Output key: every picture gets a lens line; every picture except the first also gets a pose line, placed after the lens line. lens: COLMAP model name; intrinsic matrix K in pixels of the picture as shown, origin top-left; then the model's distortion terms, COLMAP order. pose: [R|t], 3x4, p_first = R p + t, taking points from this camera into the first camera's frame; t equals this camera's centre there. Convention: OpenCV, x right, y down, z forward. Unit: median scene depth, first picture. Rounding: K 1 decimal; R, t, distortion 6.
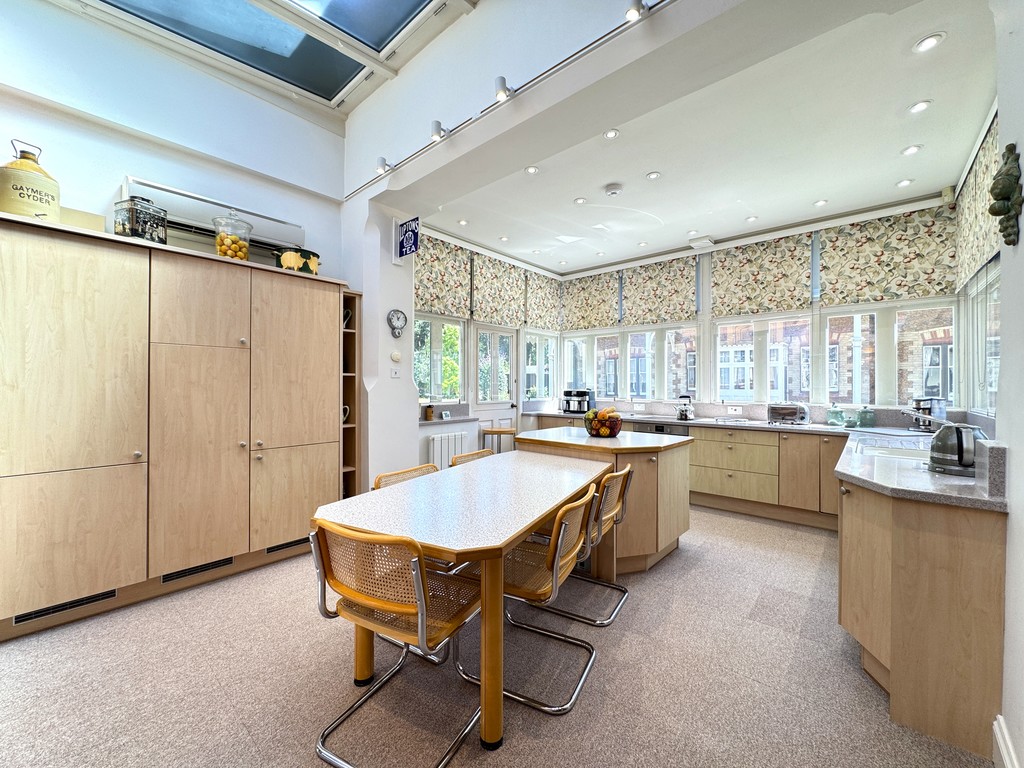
lens RADIAL K [[409.3, 0, 517.1], [0, 409.3, 383.0], [0, 0, 1]] dist [-0.002275, -0.000170]
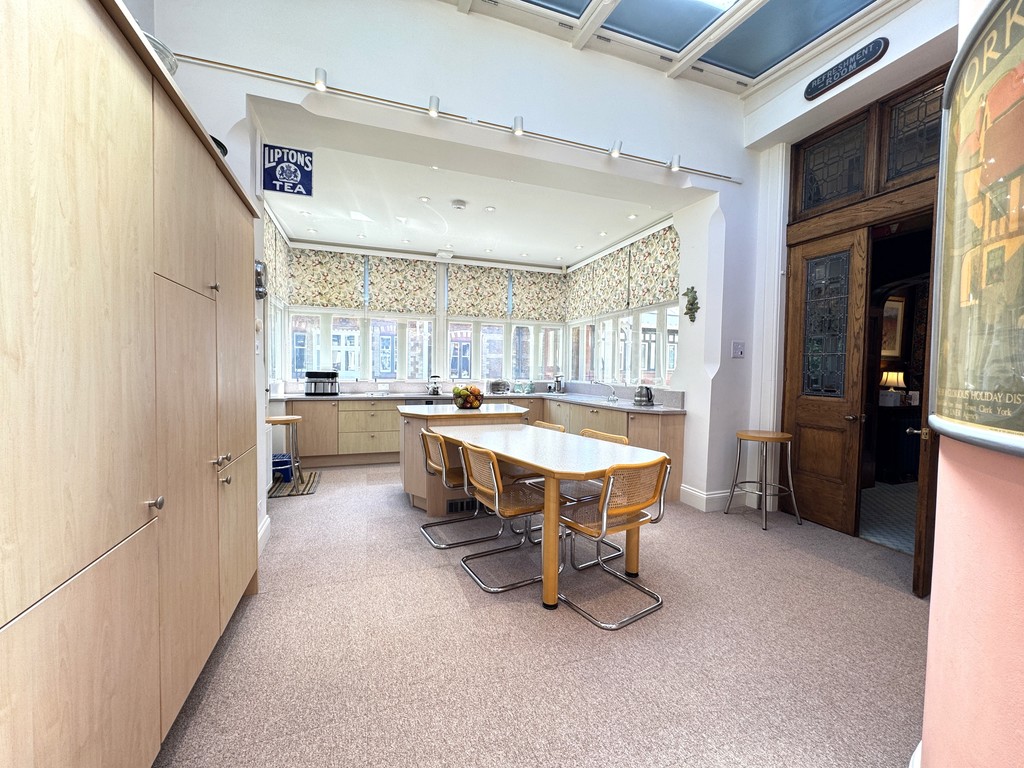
lens RADIAL K [[409.3, 0, 508.8], [0, 409.3, 382.9], [0, 0, 1]] dist [-0.002275, -0.000170]
pose [[0.491384, -0.024130, 0.870609, -0.720694], [-0.015463, 0.999217, 0.036422, 0.005286], [-0.870806, -0.031360, 0.490626, 0.252163]]
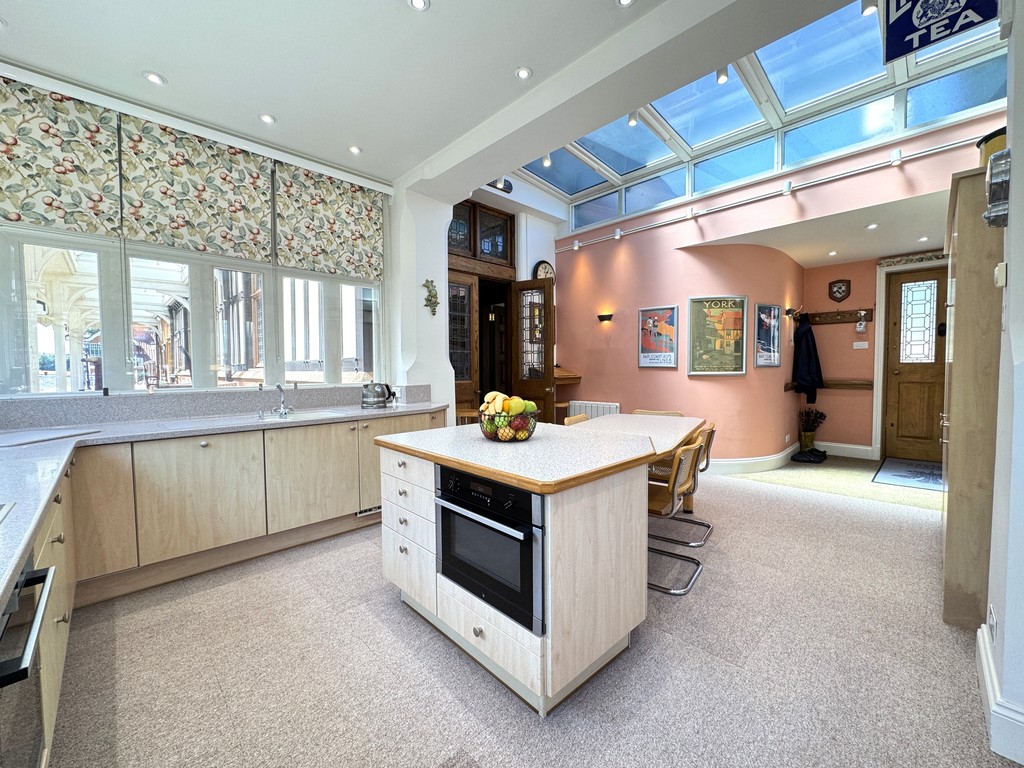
lens RADIAL K [[409.3, 0, 511.1], [0, 409.3, 383.5], [0, 0, 1]] dist [-0.002275, -0.000170]
pose [[-0.995691, -0.004195, 0.092638, 0.138603], [-0.000525, 0.999215, 0.039604, 0.017018], [-0.092731, 0.039385, -0.994912, 1.444708]]
